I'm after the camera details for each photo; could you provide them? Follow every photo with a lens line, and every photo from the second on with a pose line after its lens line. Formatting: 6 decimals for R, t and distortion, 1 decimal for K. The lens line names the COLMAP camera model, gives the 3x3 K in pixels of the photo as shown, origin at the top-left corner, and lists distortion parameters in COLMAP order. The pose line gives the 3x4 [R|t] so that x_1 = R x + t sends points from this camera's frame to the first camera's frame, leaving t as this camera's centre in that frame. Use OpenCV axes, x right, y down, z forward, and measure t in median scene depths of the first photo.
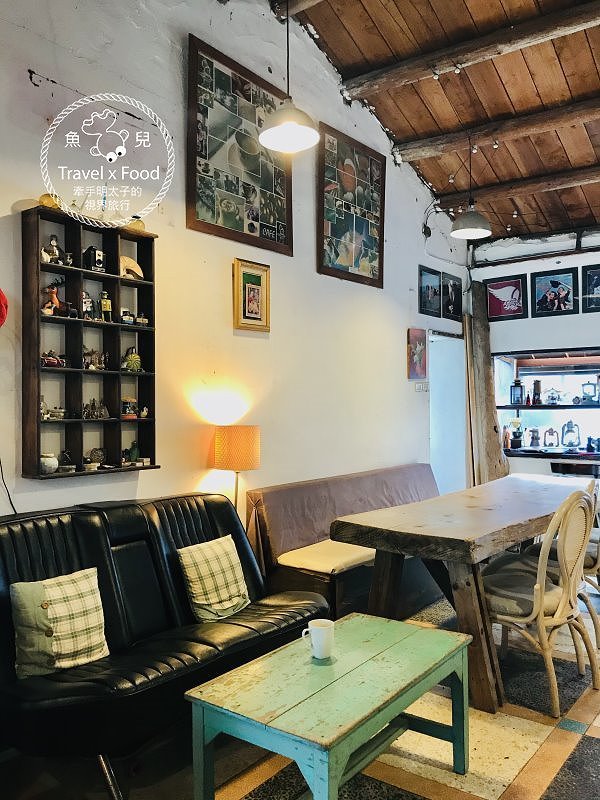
lens RADIAL K [[653.4, 0, 300.0], [0, 653.4, 400.0], [0, 0, 1]] dist [0.076756, -0.125636]
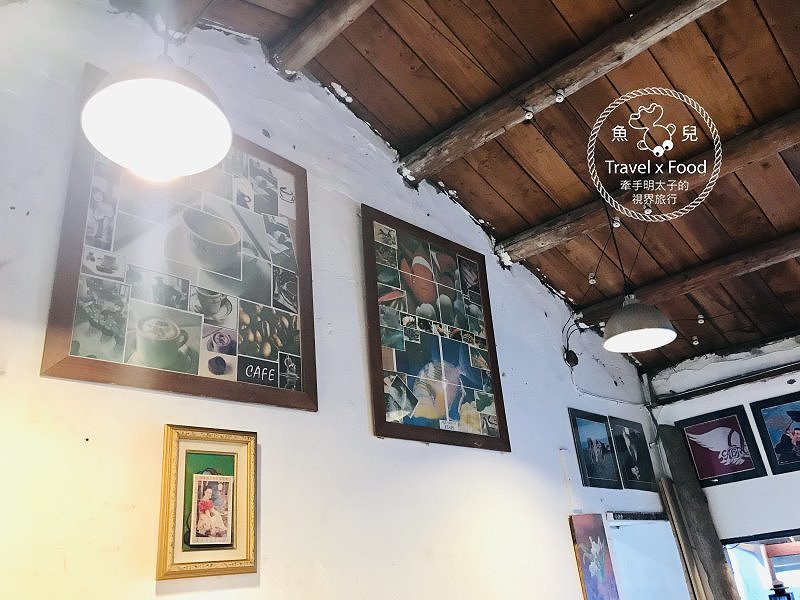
lens RADIAL K [[653.4, 0, 410.8], [0, 653.4, 302.1], [0, 0, 1]] dist [0.076756, -0.125636]
pose [[0.989848, -0.123709, -0.069973, 0.100356], [0.086063, 0.913514, -0.397600, -0.068110], [0.113108, 0.387542, 0.914887, 0.412806]]
